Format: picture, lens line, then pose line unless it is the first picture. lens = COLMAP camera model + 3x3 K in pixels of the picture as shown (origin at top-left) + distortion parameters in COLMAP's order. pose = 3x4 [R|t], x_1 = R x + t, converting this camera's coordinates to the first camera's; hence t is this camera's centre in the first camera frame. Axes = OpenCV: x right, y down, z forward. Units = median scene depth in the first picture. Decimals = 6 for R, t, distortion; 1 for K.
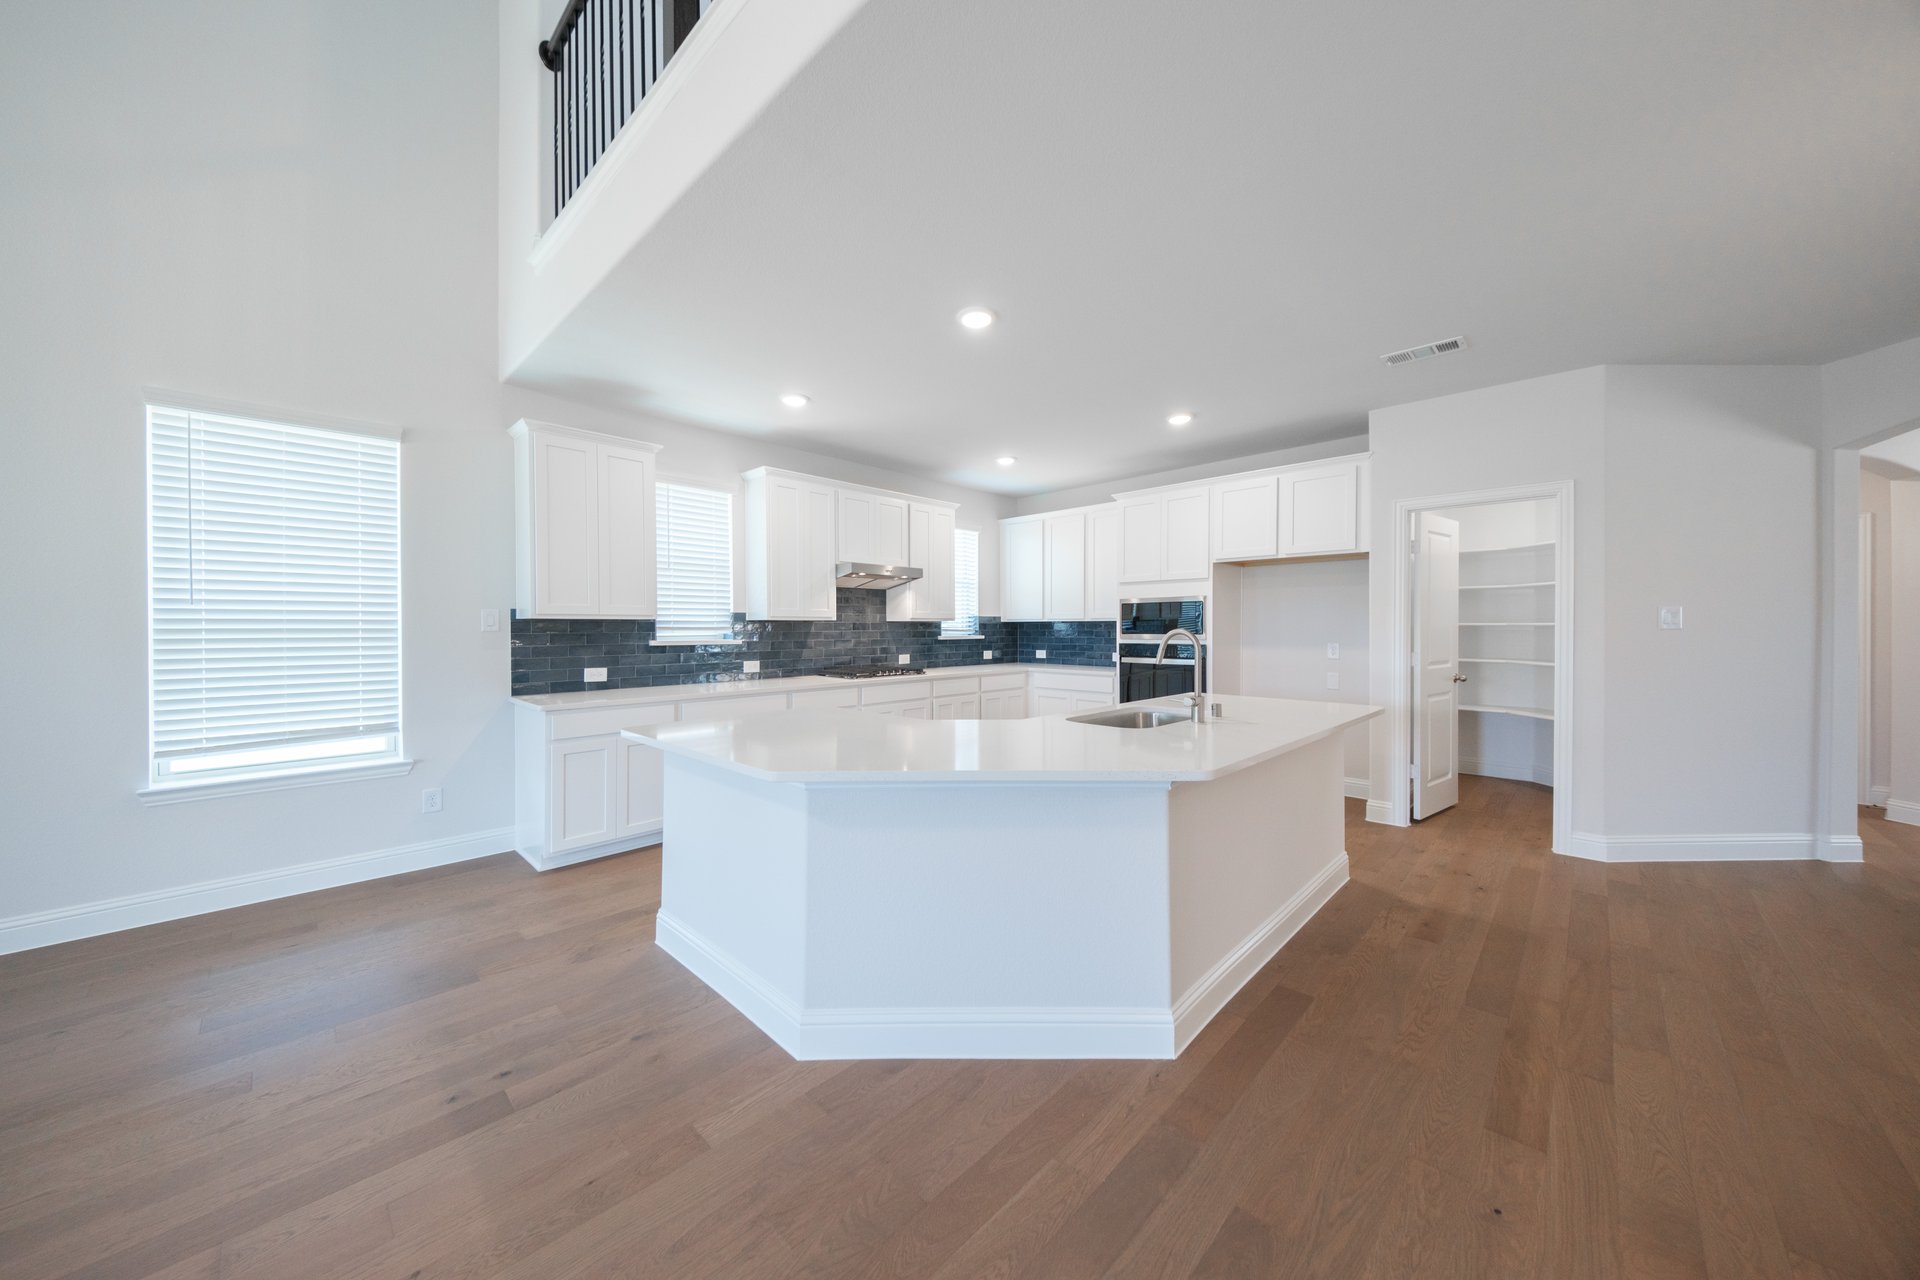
lens RADIAL K [[663.7, 0, 955.9], [0, 663.7, 628.5], [0, 0, 1]] dist [0.000350, 0.000002]
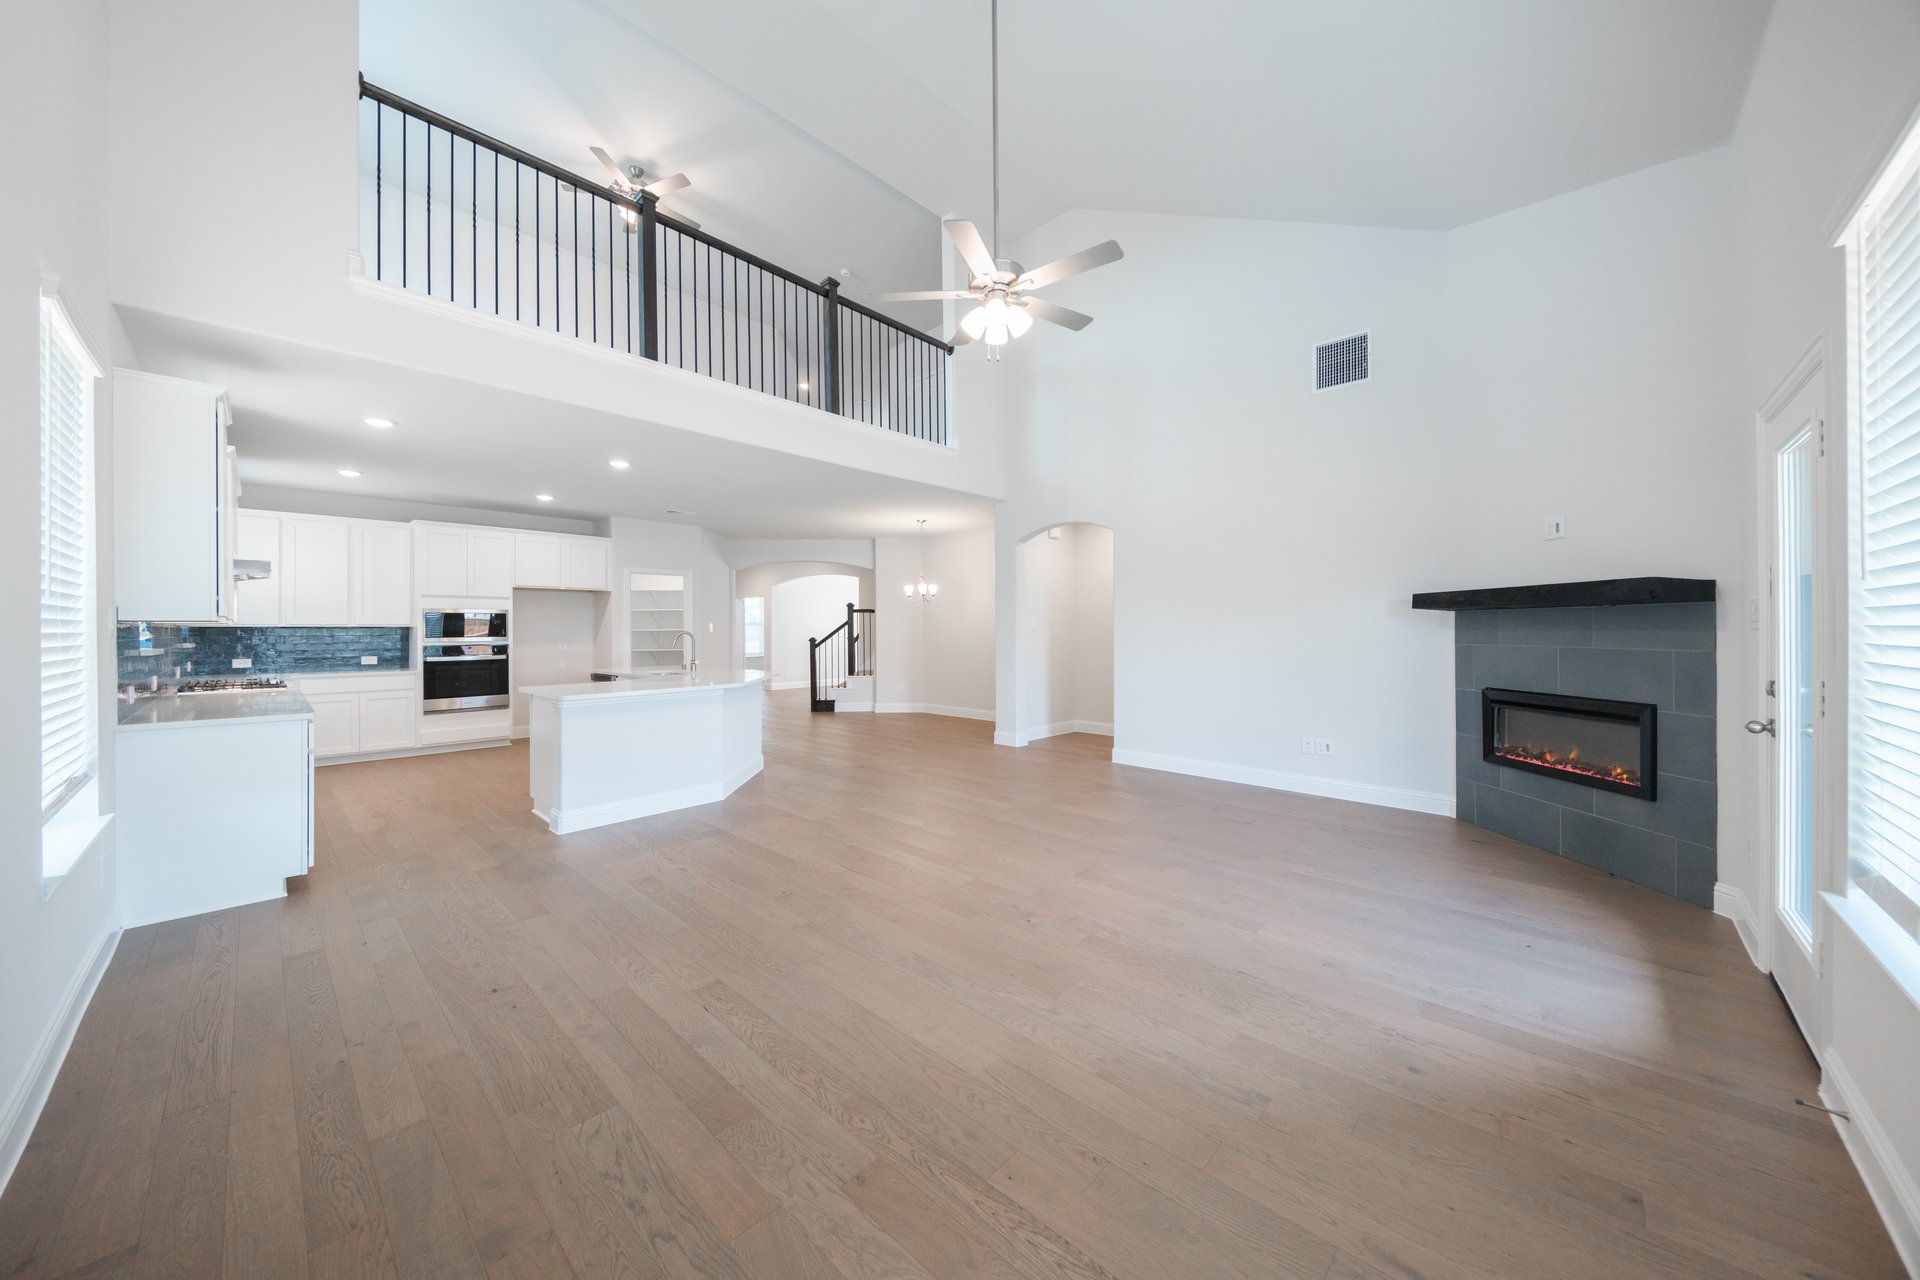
lens RADIAL K [[663.7, 0, 955.9], [0, 663.7, 628.5], [0, 0, 1]] dist [0.000350, 0.000002]
pose [[-0.015429, -0.002270, 0.999878, -1.085981], [0.007988, 0.999965, 0.002394, -0.004266], [-0.999849, 0.008024, -0.015410, 0.051053]]
